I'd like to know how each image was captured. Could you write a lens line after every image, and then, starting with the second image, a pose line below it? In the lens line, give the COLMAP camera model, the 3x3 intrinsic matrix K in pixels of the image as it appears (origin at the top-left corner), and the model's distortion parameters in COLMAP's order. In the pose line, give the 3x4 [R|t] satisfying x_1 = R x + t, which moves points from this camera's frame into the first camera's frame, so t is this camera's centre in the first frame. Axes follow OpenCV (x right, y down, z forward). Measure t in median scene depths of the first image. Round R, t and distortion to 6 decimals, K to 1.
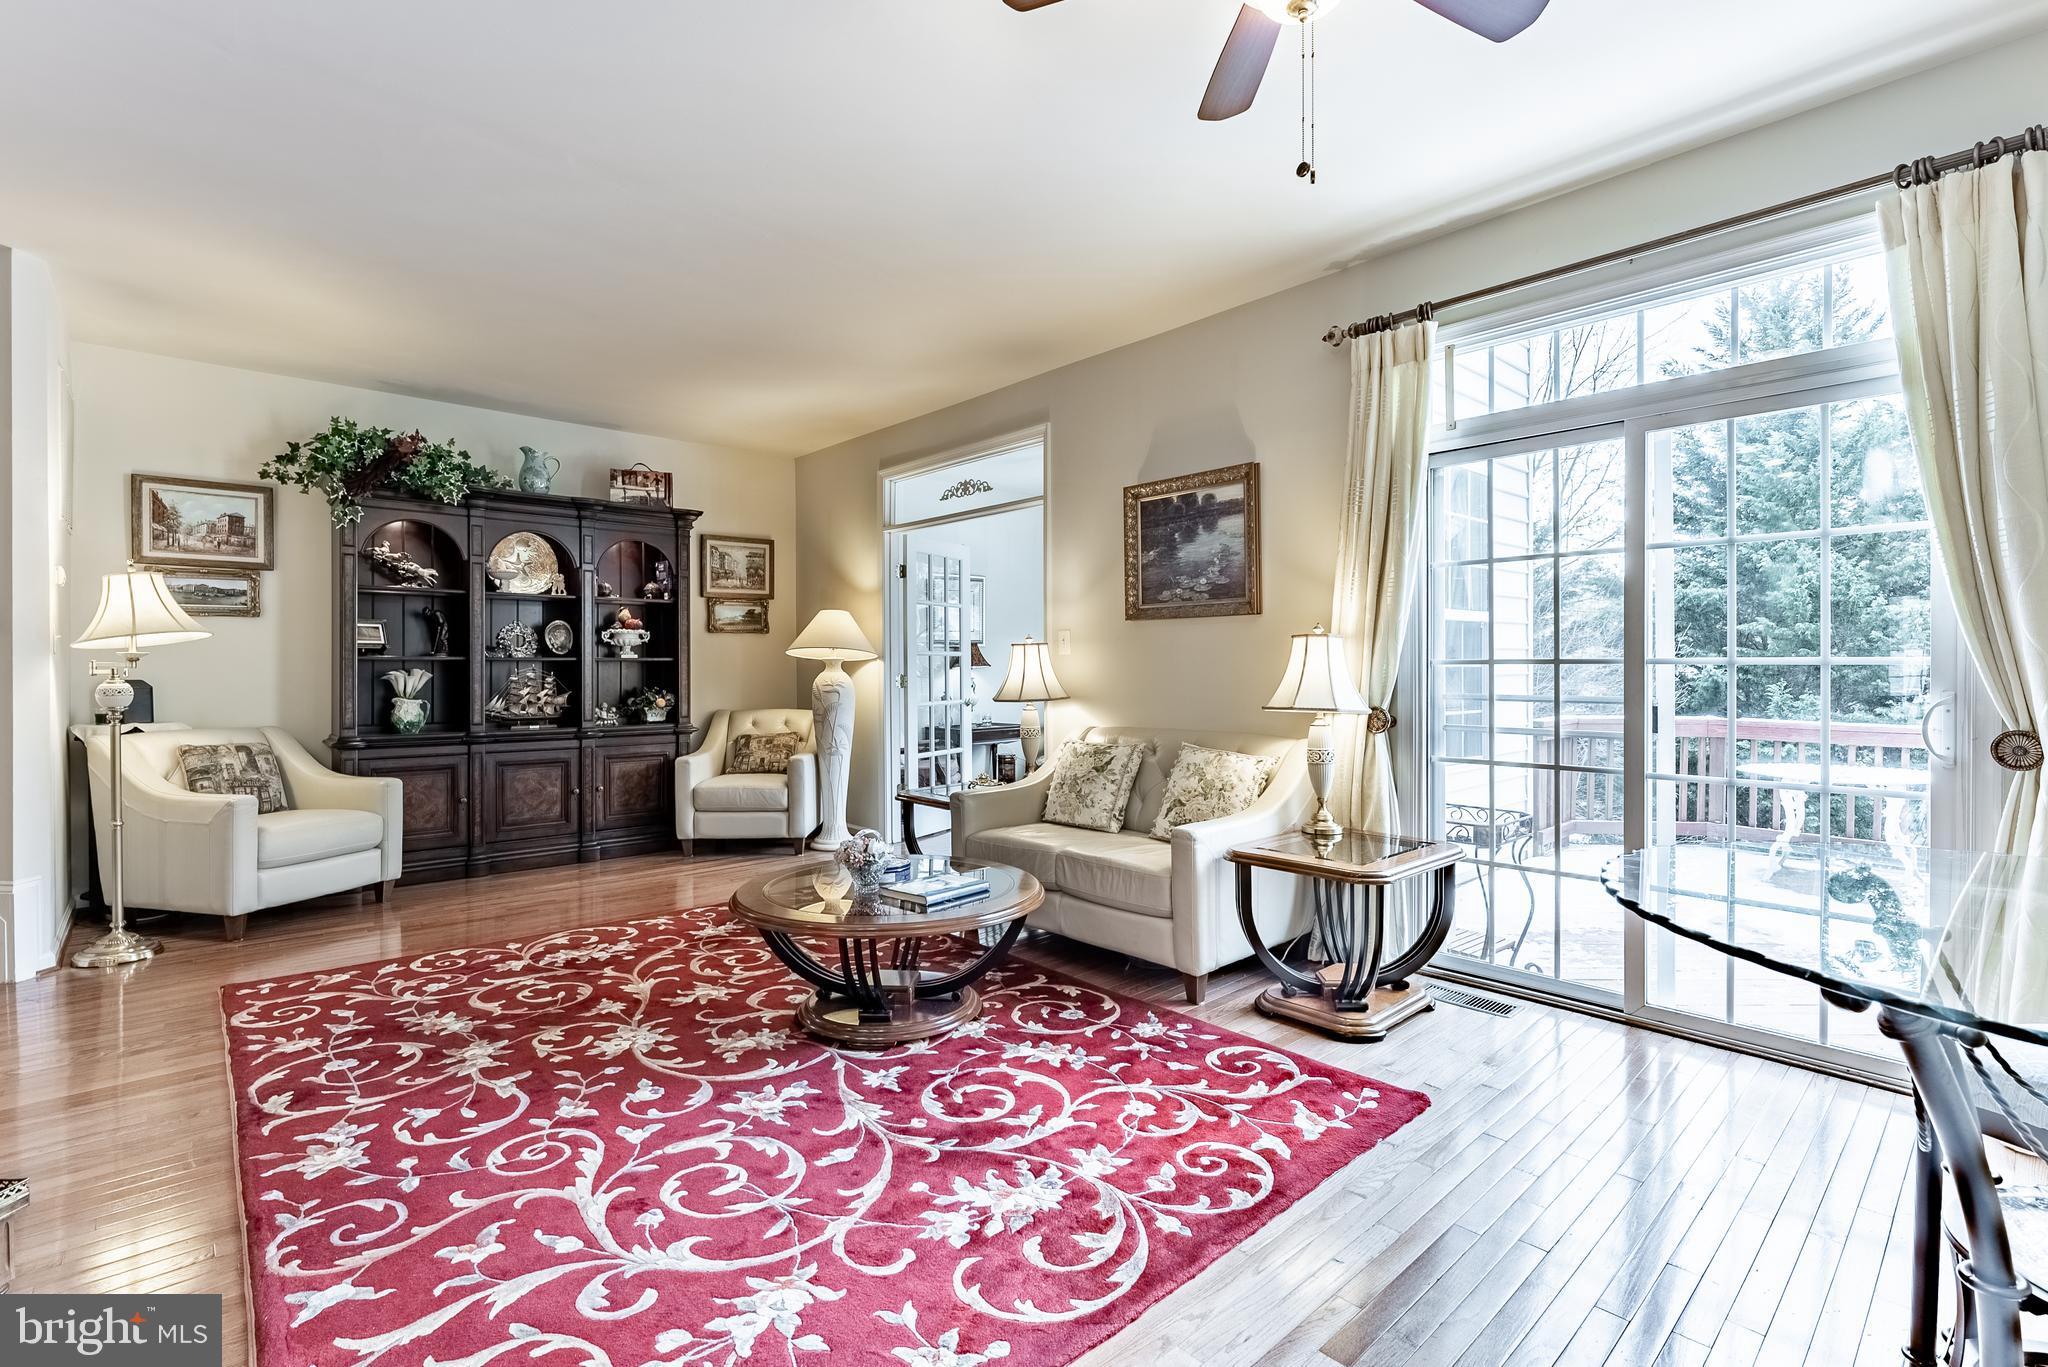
lens RADIAL K [[914.1, 0, 1017.5], [0, 914.1, 726.0], [0, 0, 1]] dist [-0.003754, -0.000206]
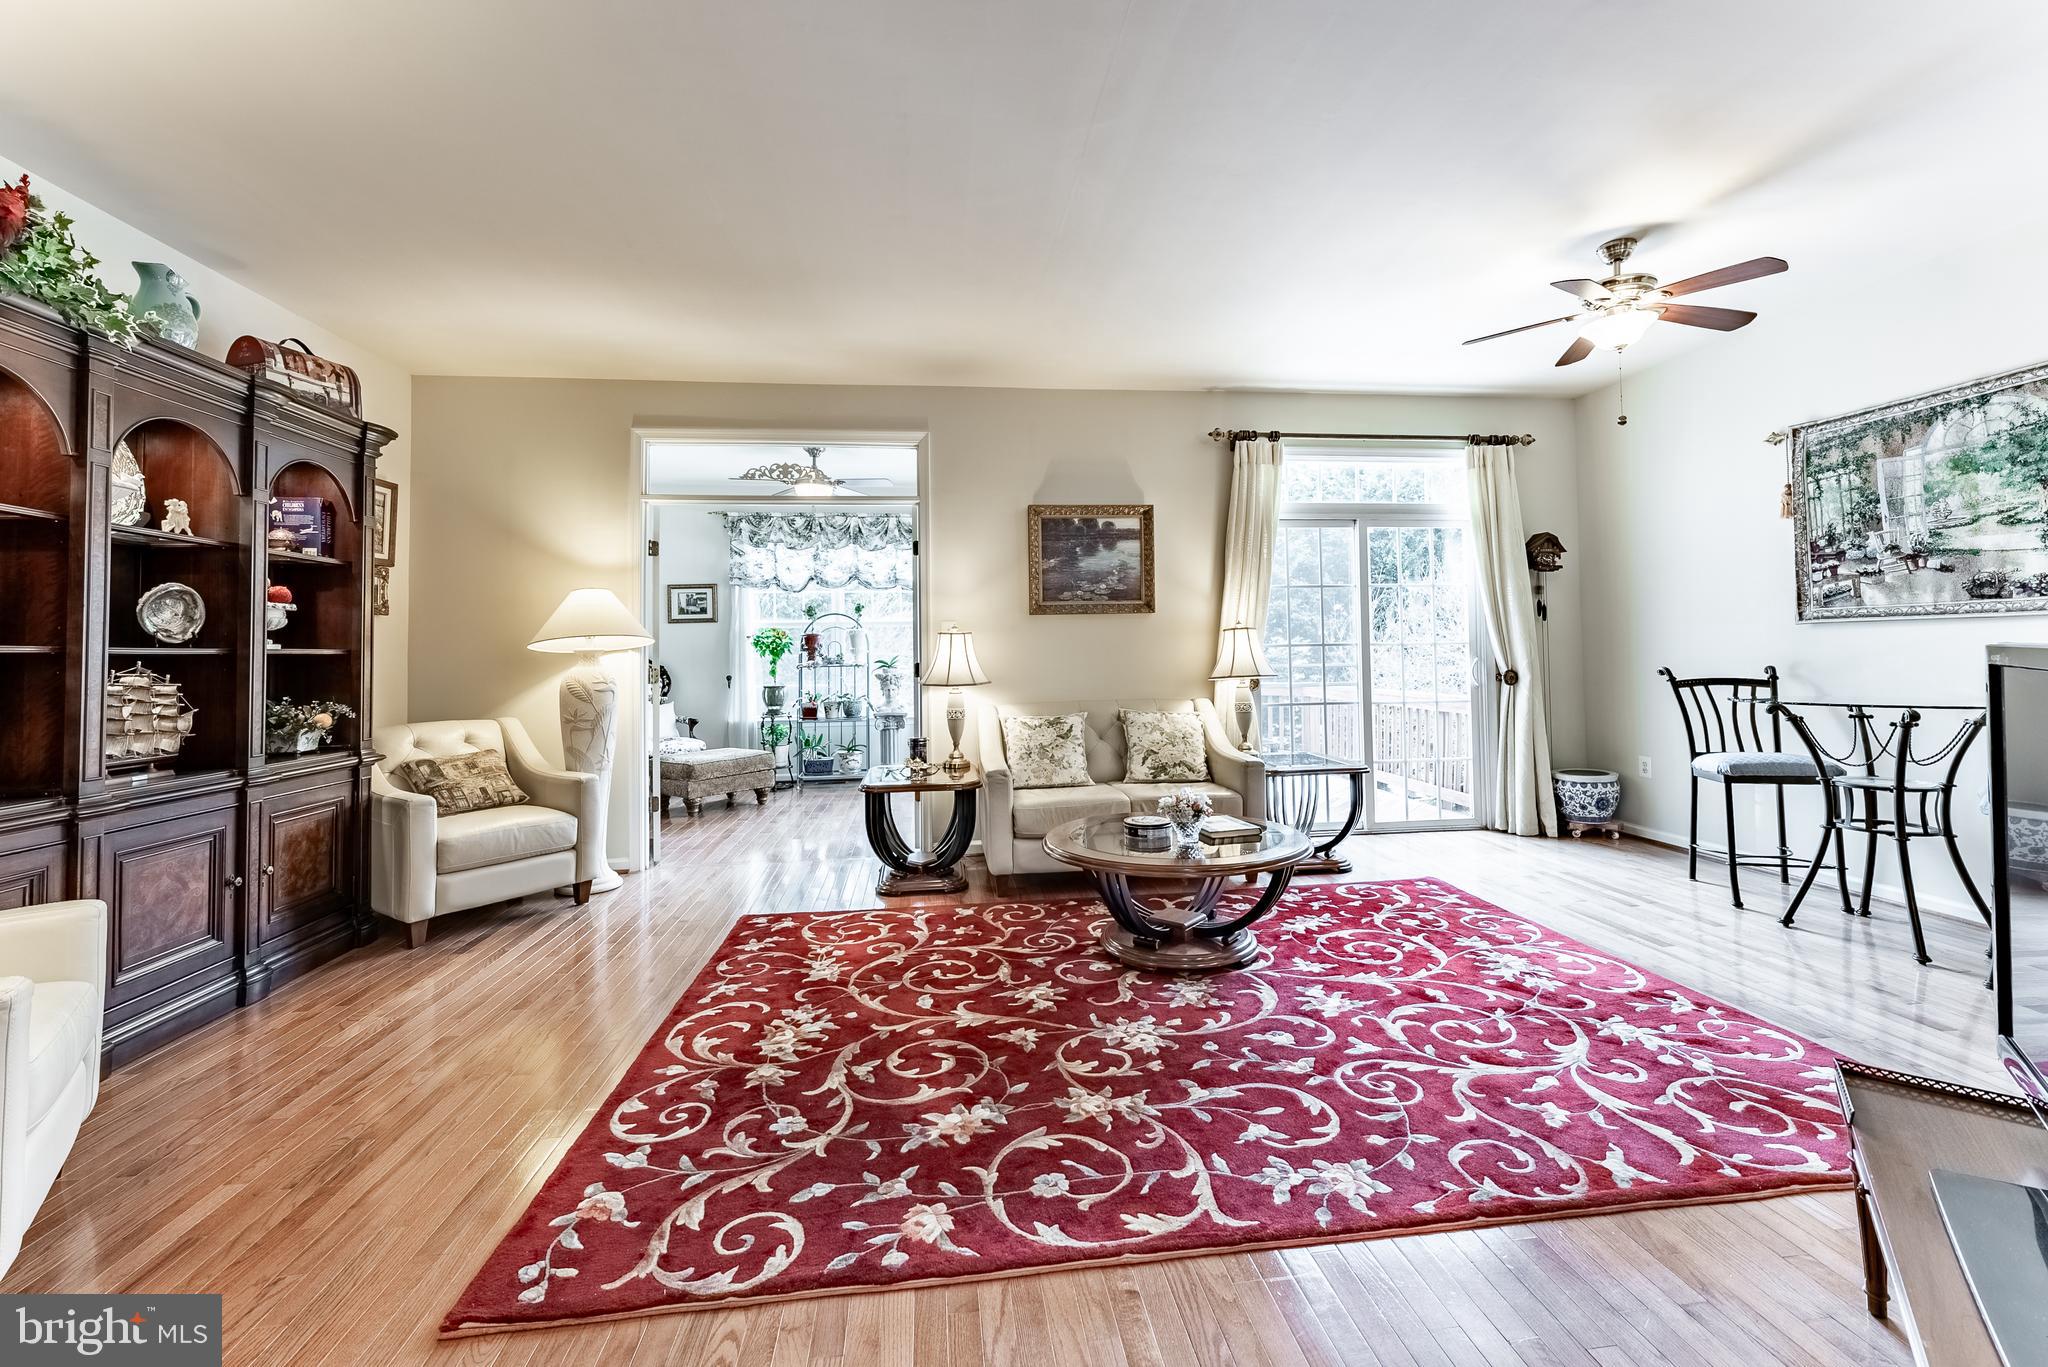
lens RADIAL K [[852.4, 0, 1011.9], [0, 852.4, 677.0], [0, 0, 1]] dist [-0.000511, 0.000064]
pose [[0.582202, -0.030063, 0.812488, -1.092728], [0.069933, 0.997464, -0.013205, -0.026644], [-0.810031, 0.064508, 0.582828, 0.498134]]
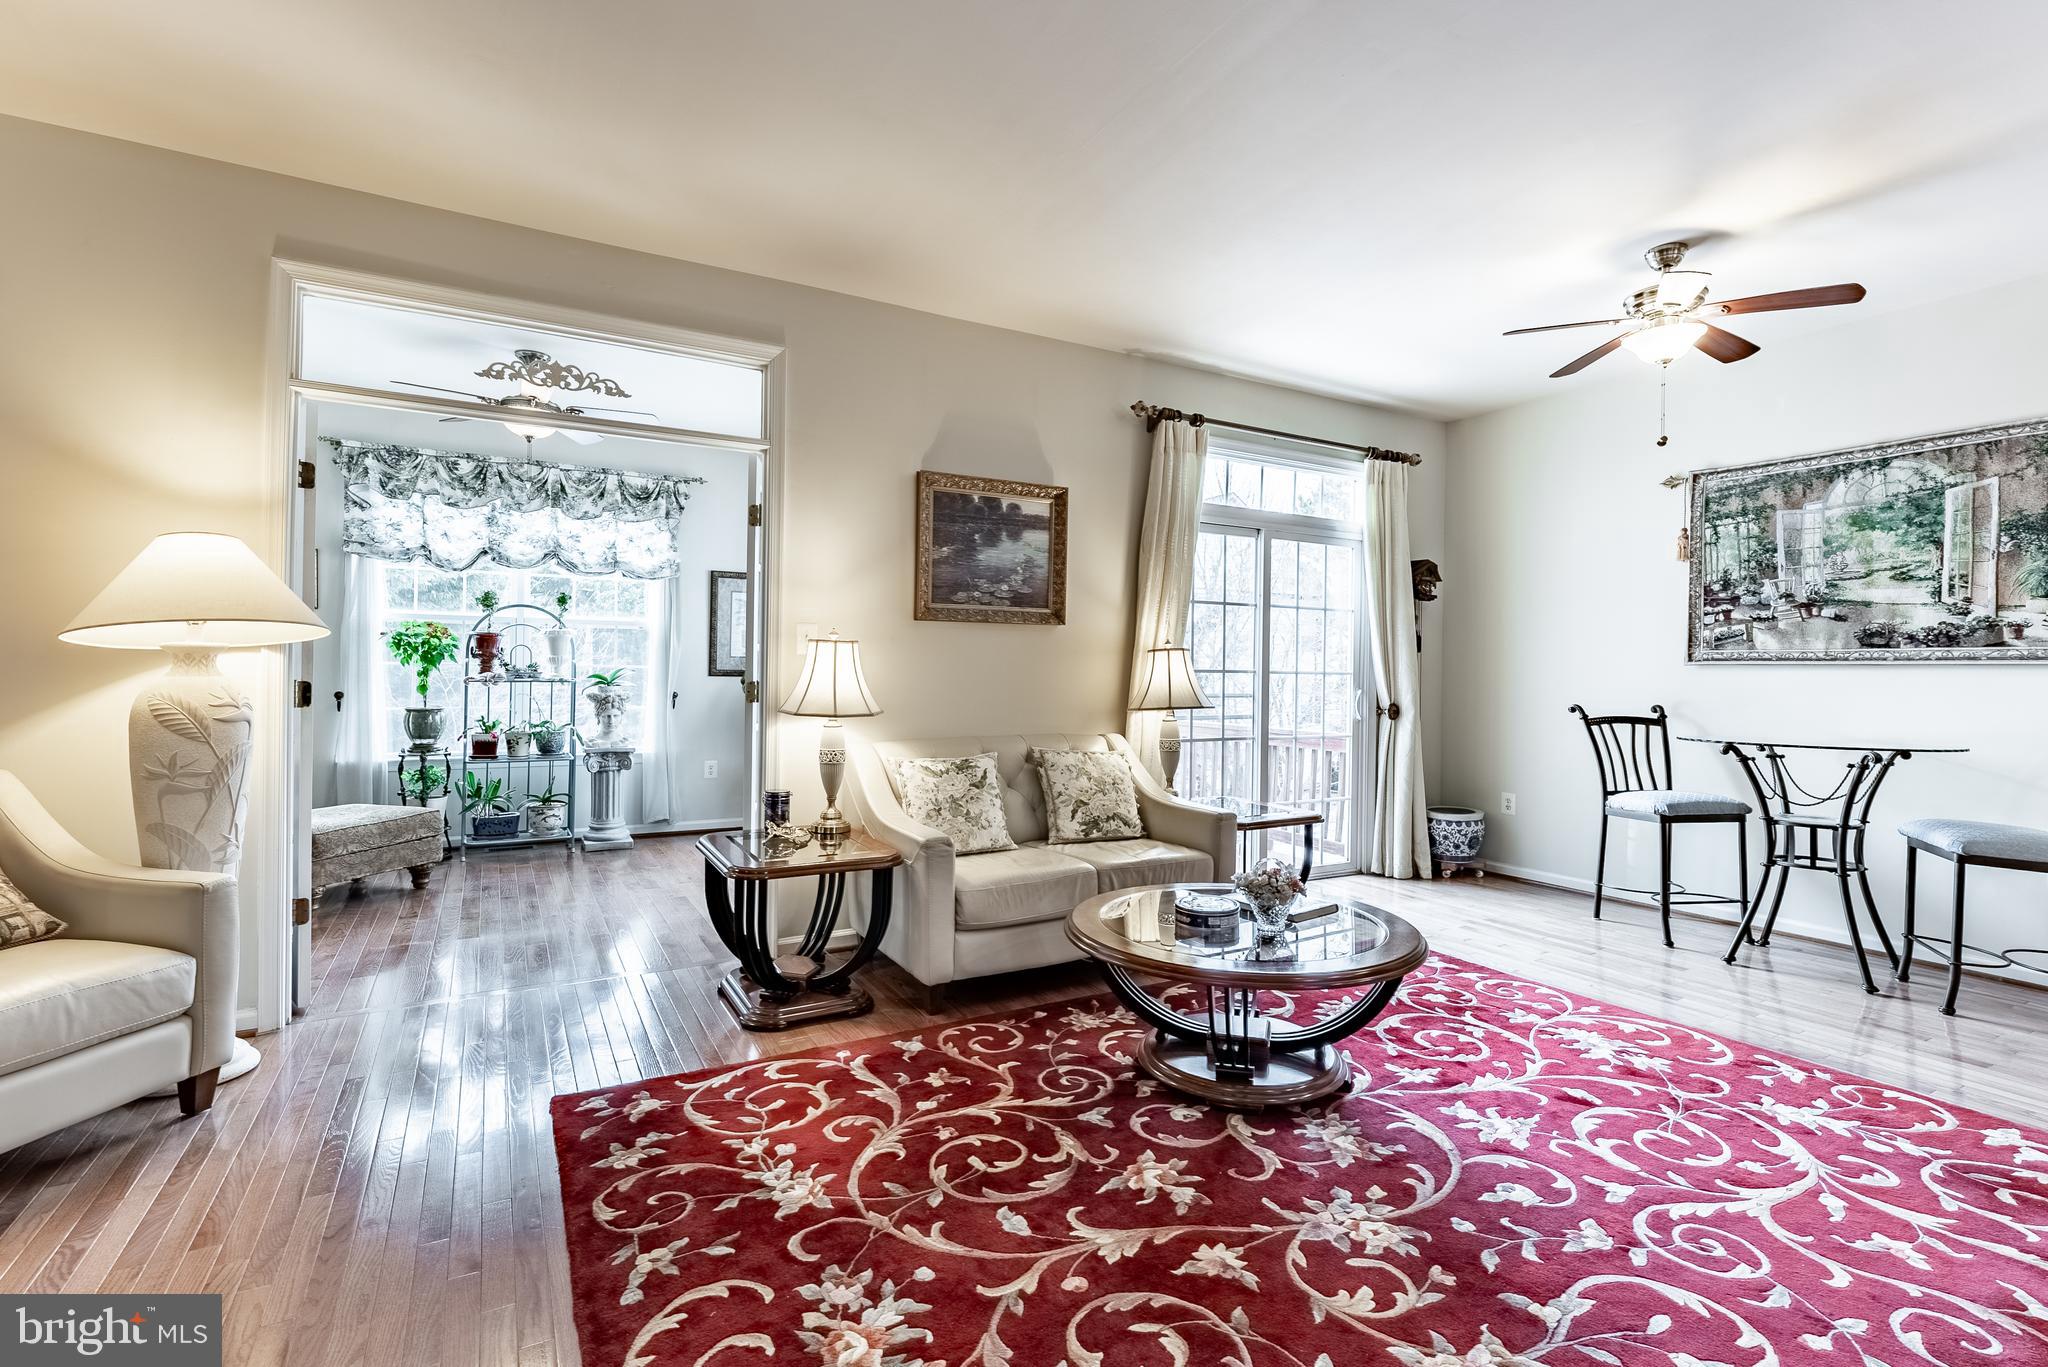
lens RADIAL K [[949.2, 0, 1001.5], [0, 949.2, 715.0], [0, 0, 1]] dist [-0.004187, 0.000298]
pose [[0.222057, -0.040272, 0.974202, -1.031696], [0.053369, 0.998151, 0.029098, -0.060644], [-0.973572, 0.045531, 0.223795, 0.967620]]
